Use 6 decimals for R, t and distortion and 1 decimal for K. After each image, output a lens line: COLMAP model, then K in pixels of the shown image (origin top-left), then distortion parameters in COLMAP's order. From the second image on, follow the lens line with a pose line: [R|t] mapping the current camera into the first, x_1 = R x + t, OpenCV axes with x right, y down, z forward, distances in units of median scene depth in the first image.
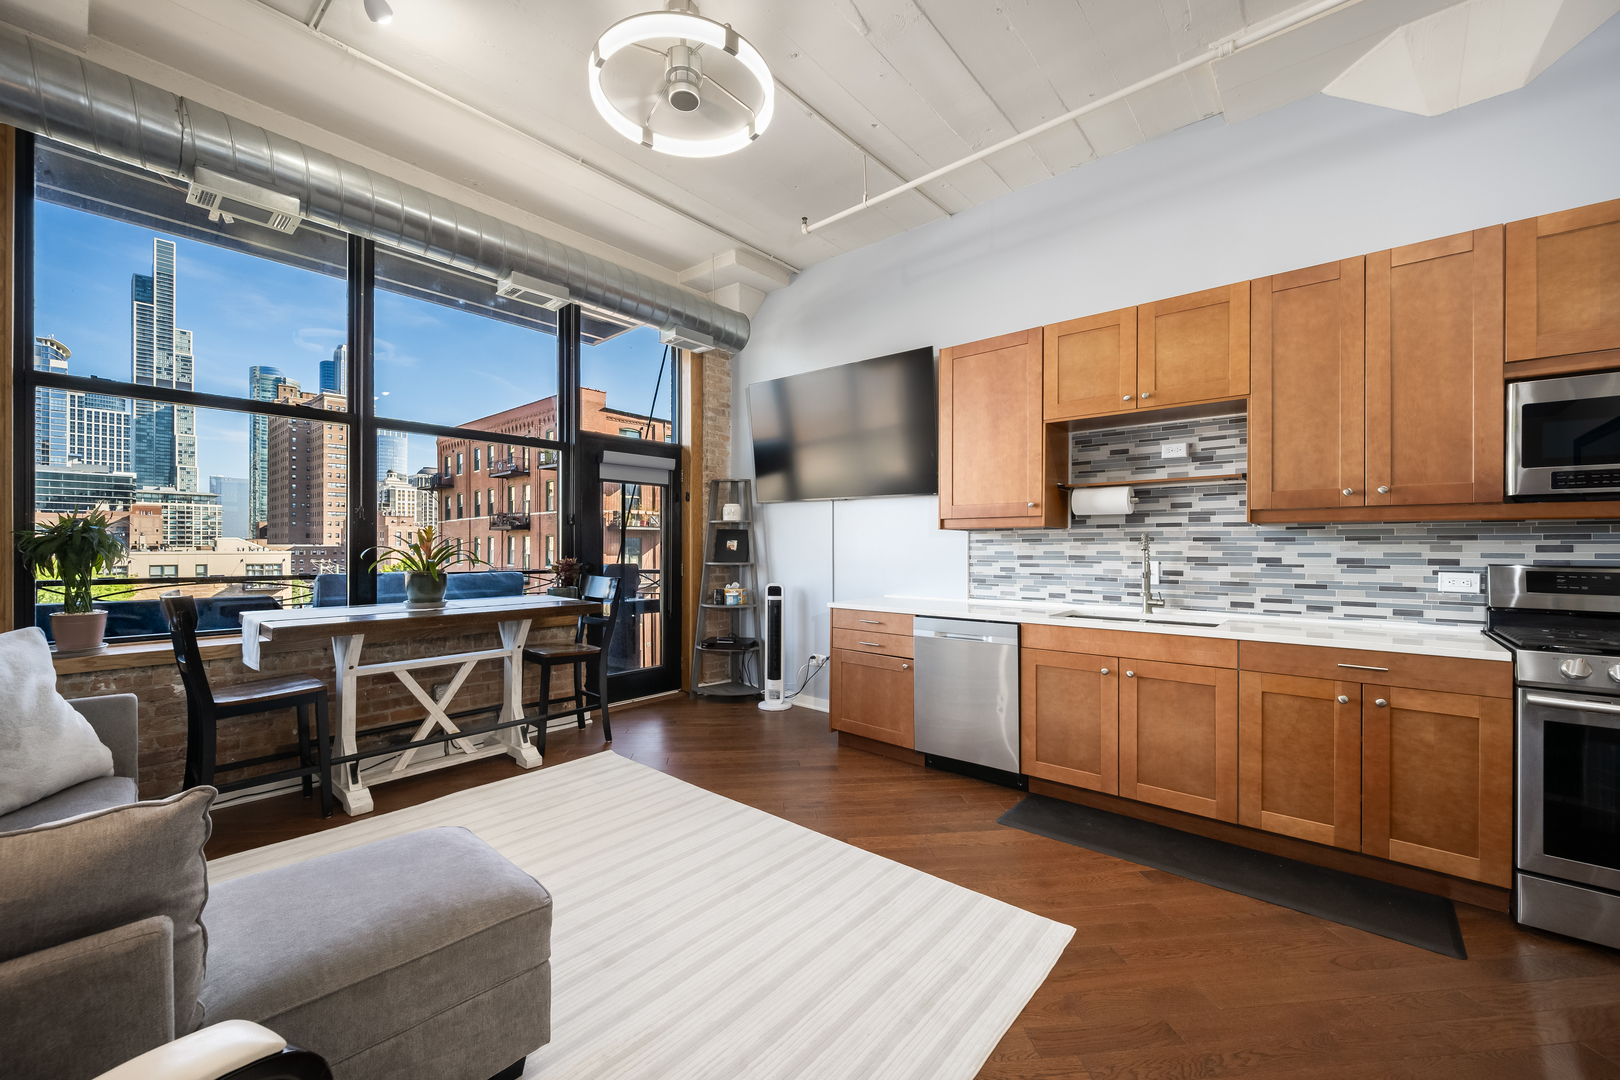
lens RADIAL K [[639.7, 0, 814.2], [0, 639.7, 548.6], [0, 0, 1]] dist [-0.005190, 0.000430]
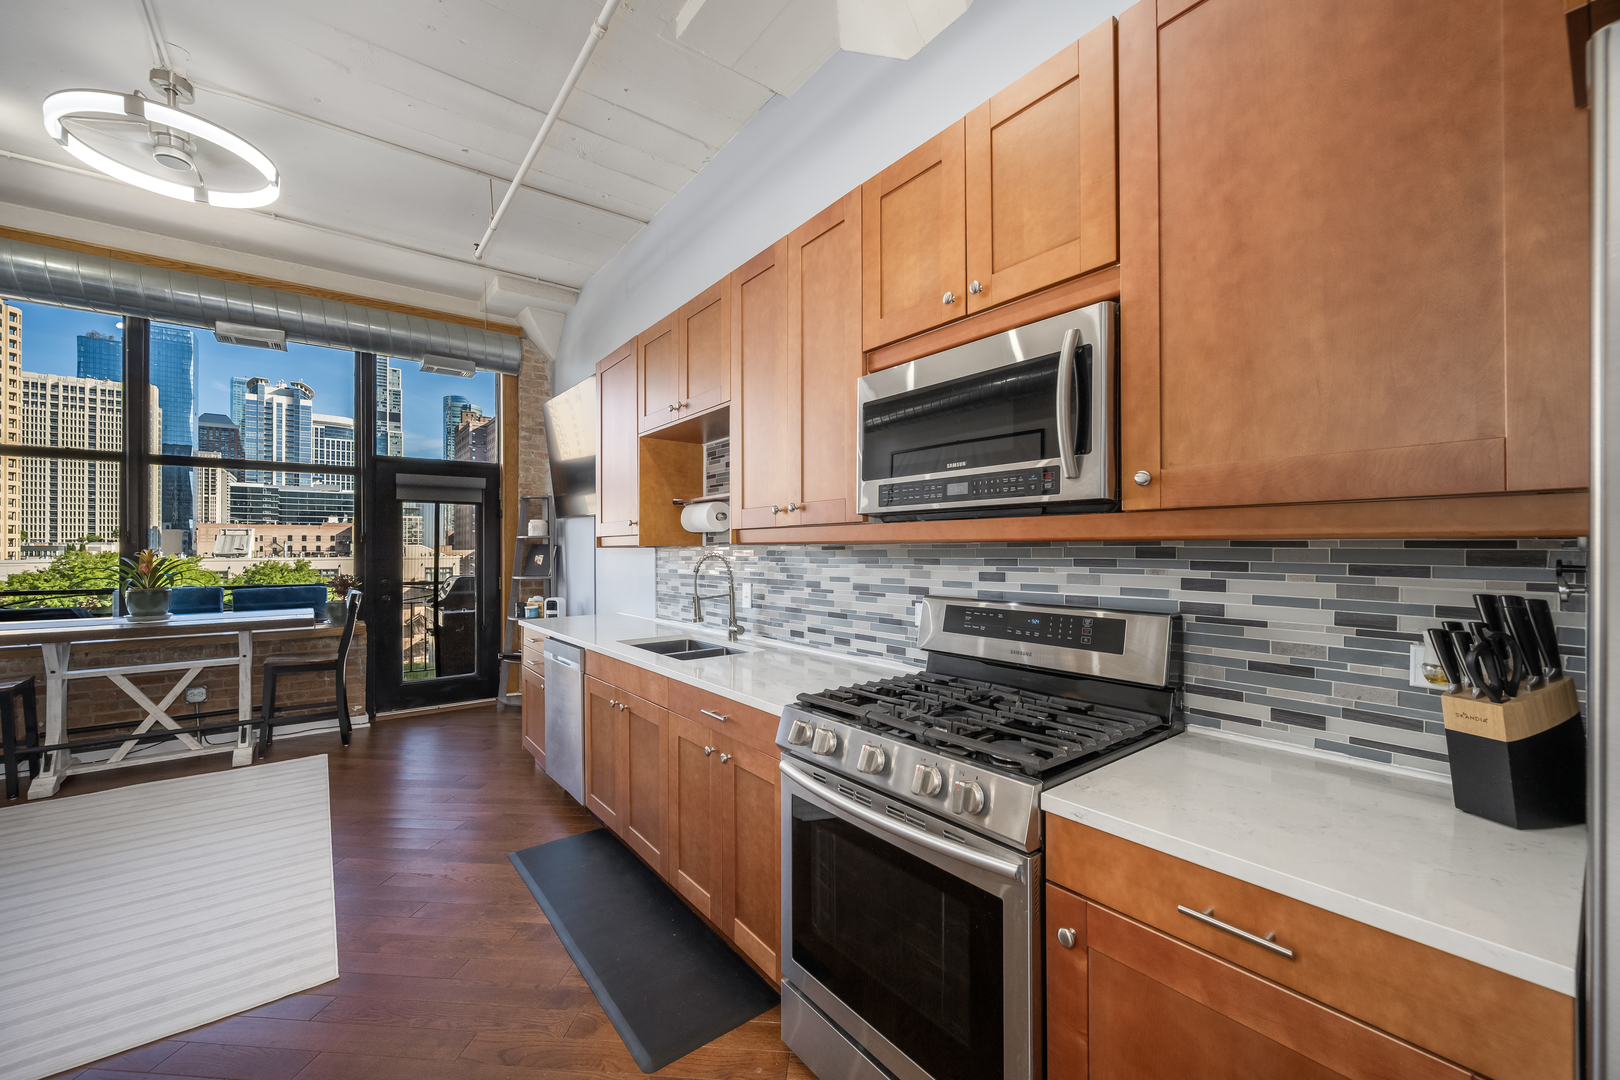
lens RADIAL K [[639.7, 0, 819.7], [0, 639.7, 545.8], [0, 0, 1]] dist [-0.005190, 0.000430]
pose [[0.979946, -0.007335, -0.199130, 0.816624], [0.005694, 0.999945, -0.008815, -0.024541], [0.199184, 0.007504, 0.979933, 0.123652]]
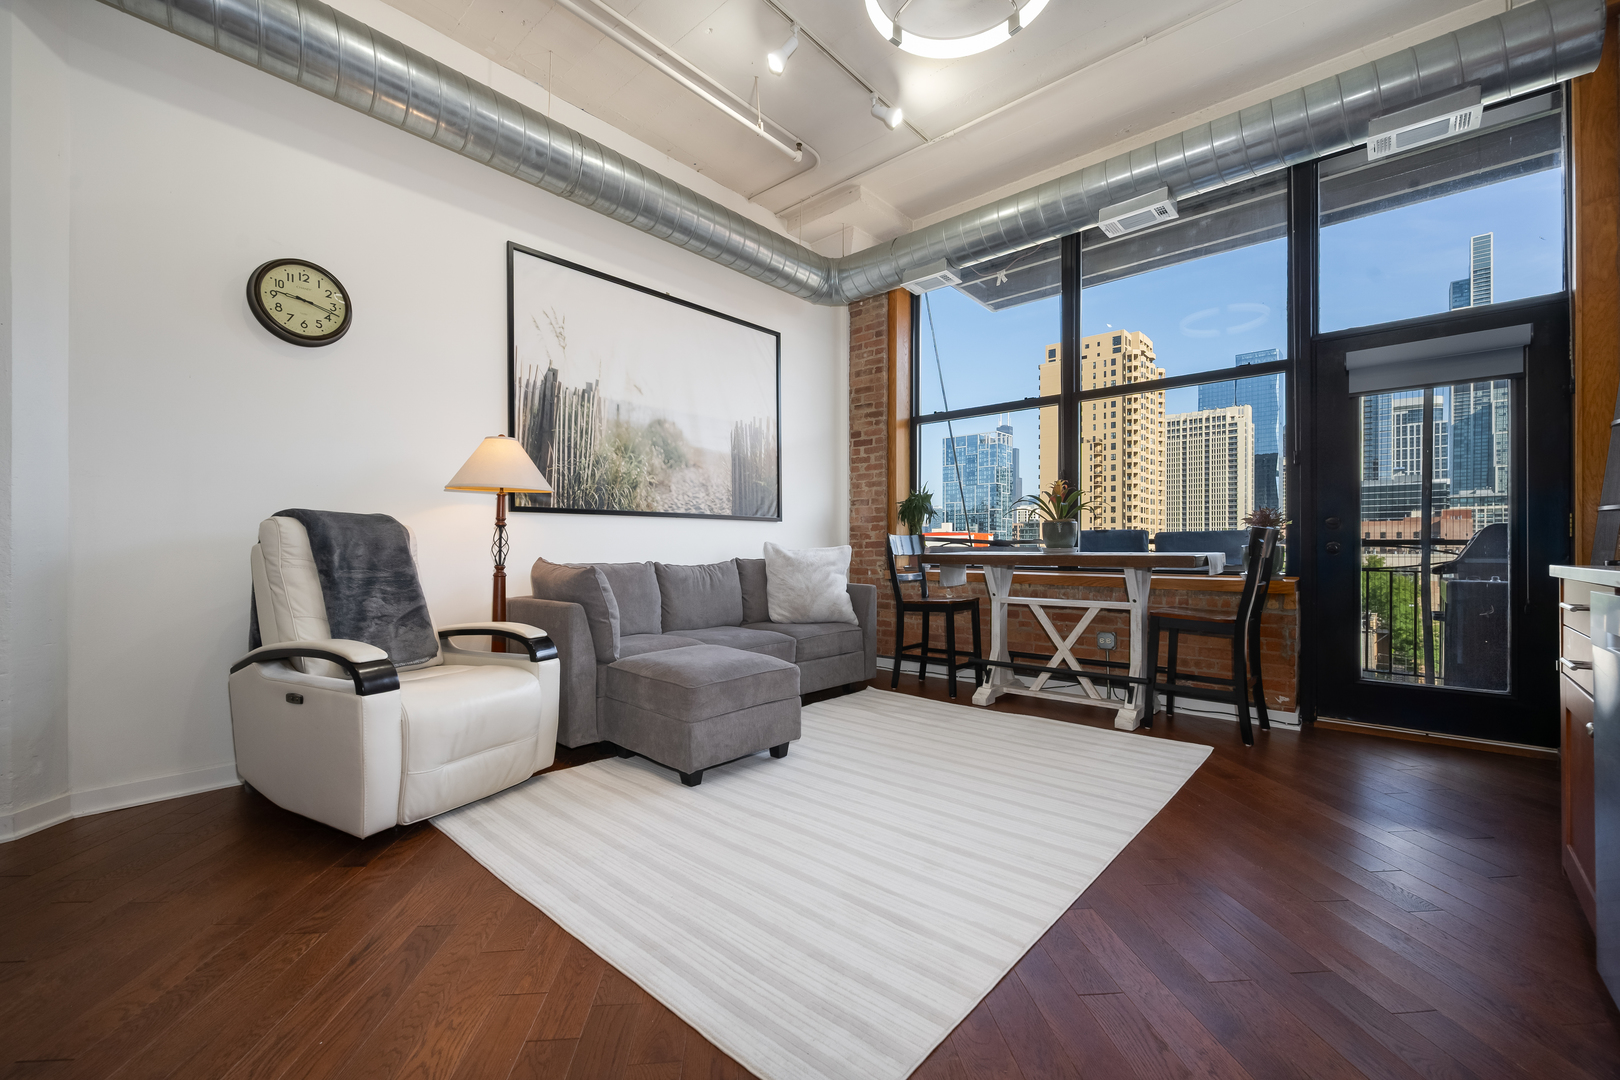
lens RADIAL K [[661.6, 0, 807.2], [0, 661.6, 547.9], [0, 0, 1]] dist [-0.004249, 0.000562]
pose [[-0.030993, -0.005139, -0.999506, 0.568384], [-0.005519, 0.999972, -0.004970, 0.093112], [0.999504, 0.005362, -0.031021, 0.610143]]
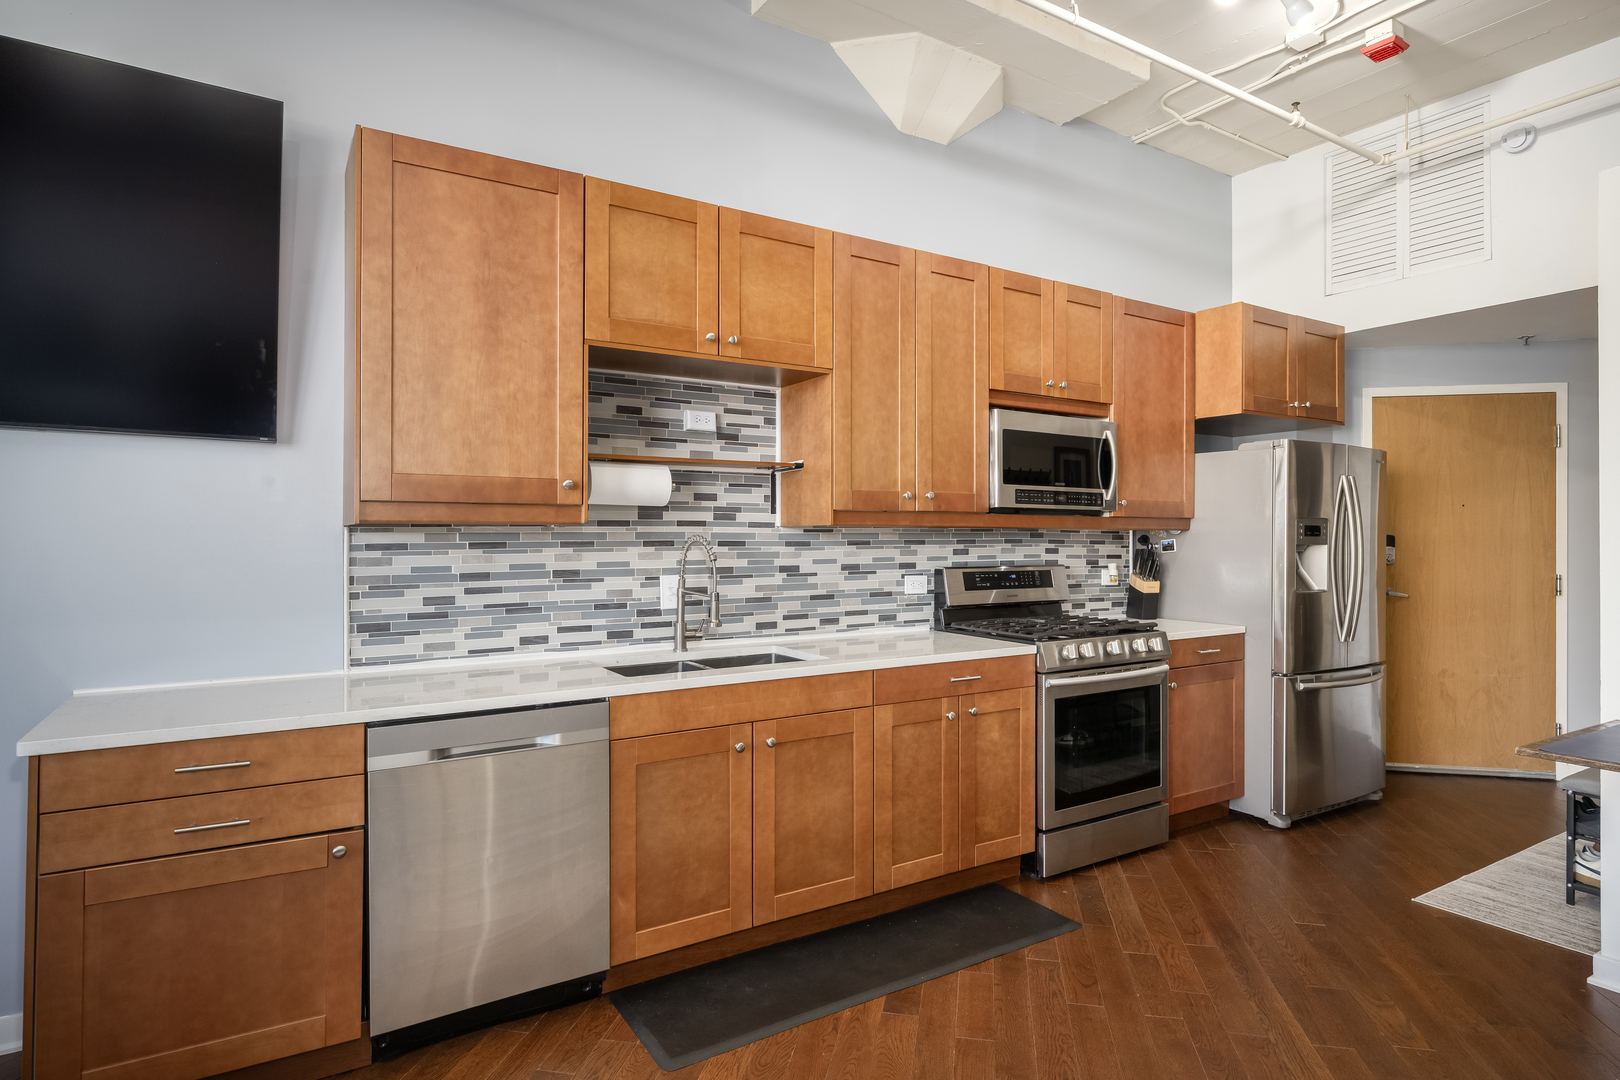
lens RADIAL K [[878.0, 0, 813.2], [0, 878.0, 535.6], [0, 0, 1]] dist [-0.002365, 0.000555]
pose [[0.294891, -0.001918, 0.955529, -0.339049], [0.002592, 0.999996, 0.001207, -0.024205], [-0.955527, 0.002121, 0.294894, 0.574831]]
